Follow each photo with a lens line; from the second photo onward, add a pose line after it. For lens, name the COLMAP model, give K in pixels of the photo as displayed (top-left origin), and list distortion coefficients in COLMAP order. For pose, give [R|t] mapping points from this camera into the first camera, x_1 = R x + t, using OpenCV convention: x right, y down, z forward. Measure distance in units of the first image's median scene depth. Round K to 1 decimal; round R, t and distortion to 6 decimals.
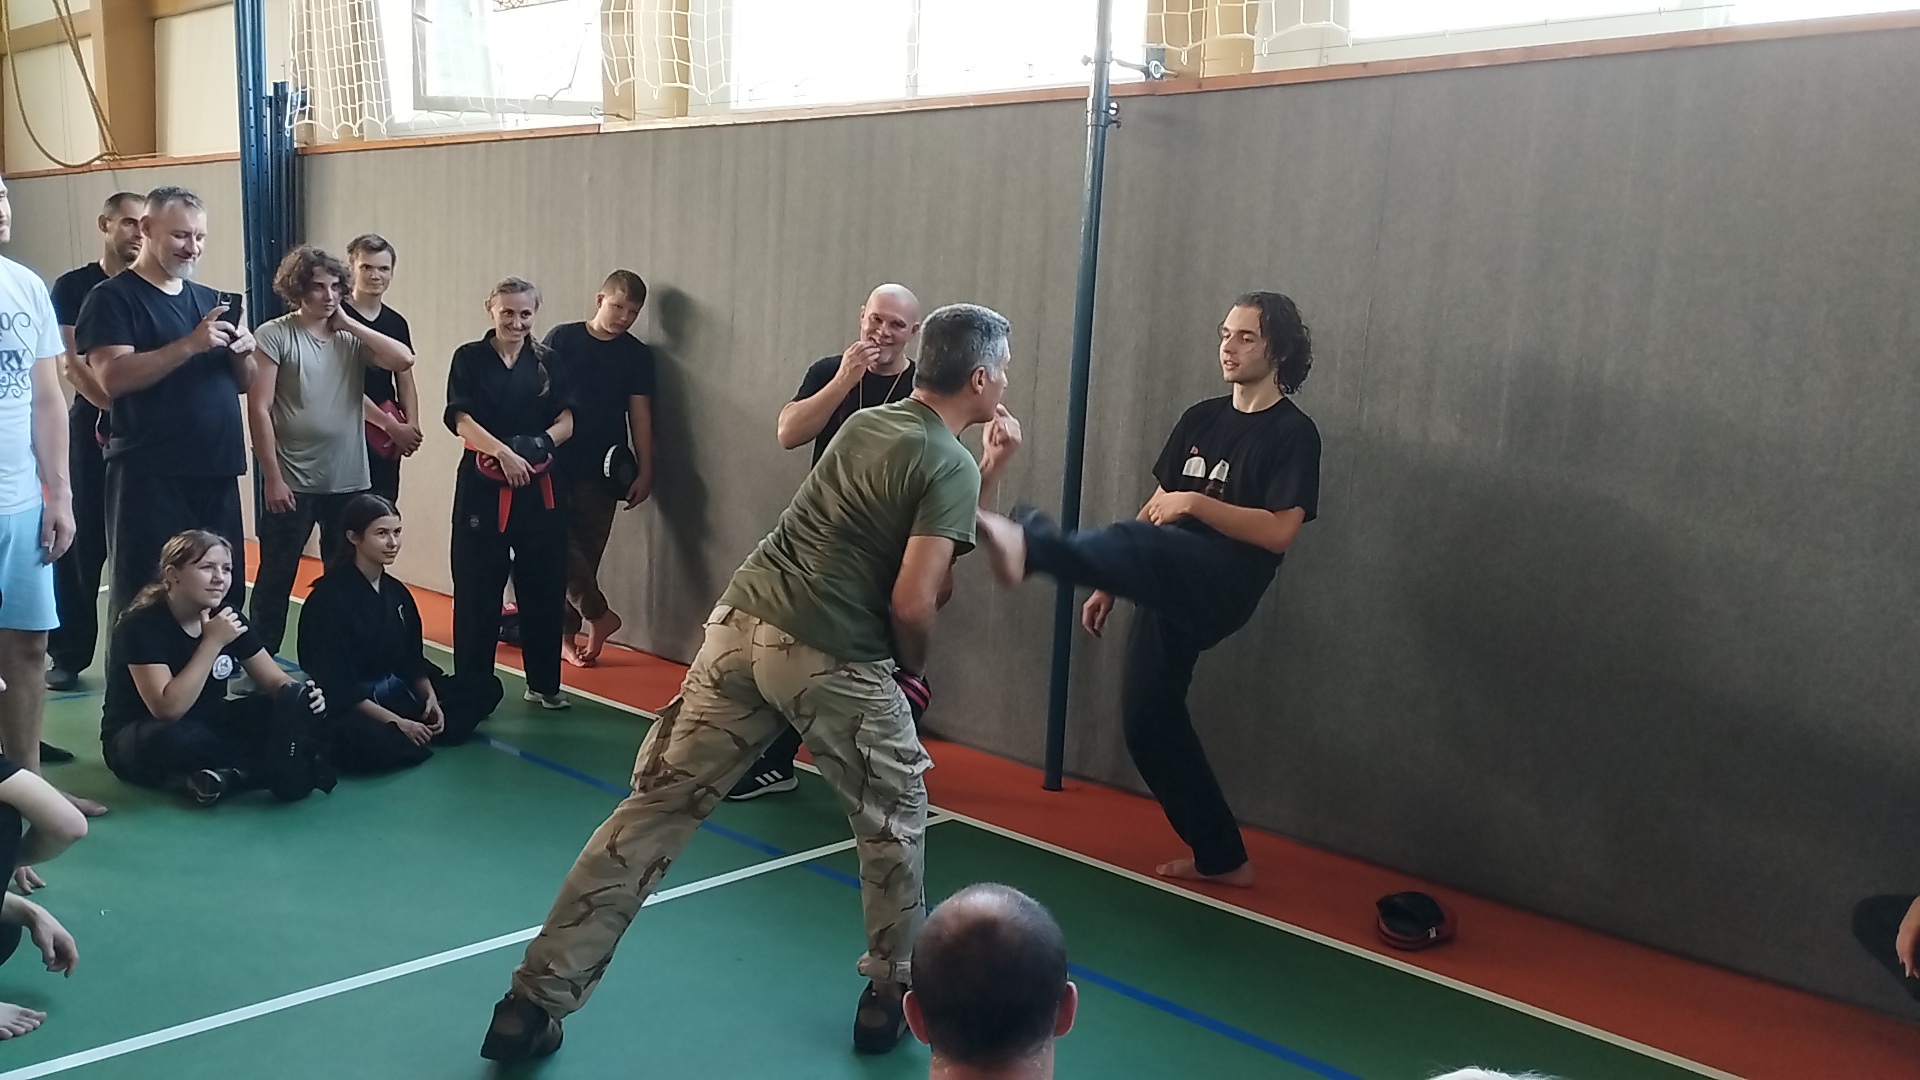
lens RADIAL K [[1576.6, 0, 955.5], [0, 1576.6, 549.3], [0, 0, 1]] dist [0.110700, -0.135219]
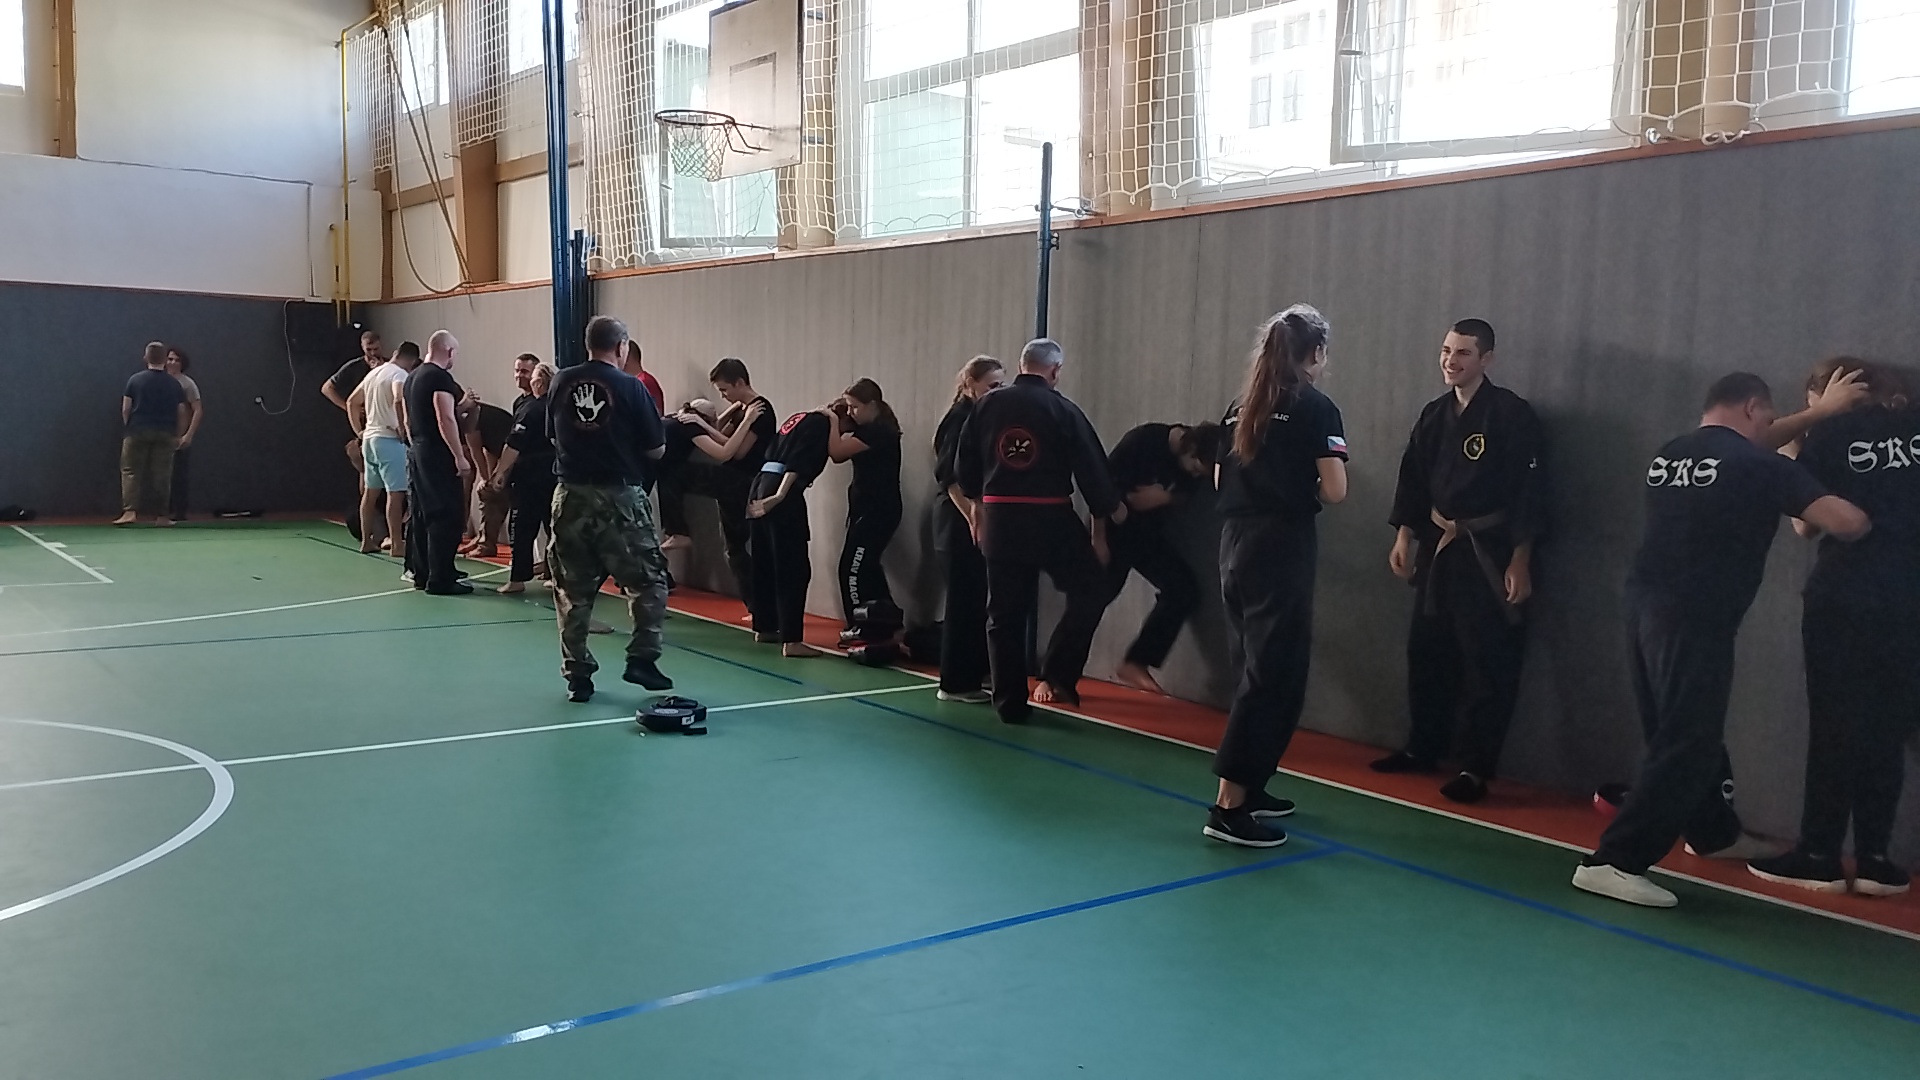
lens RADIAL K [[1576.6, 0, 977.8], [0, 1576.6, 568.9], [0, 0, 1]] dist [0.110700, -0.135219]
pose [[0.984874, -0.014687, -0.172651, 0.268185], [0.008920, 0.999377, -0.034133, 0.096779], [0.173045, 0.032077, 0.984391, -0.508688]]
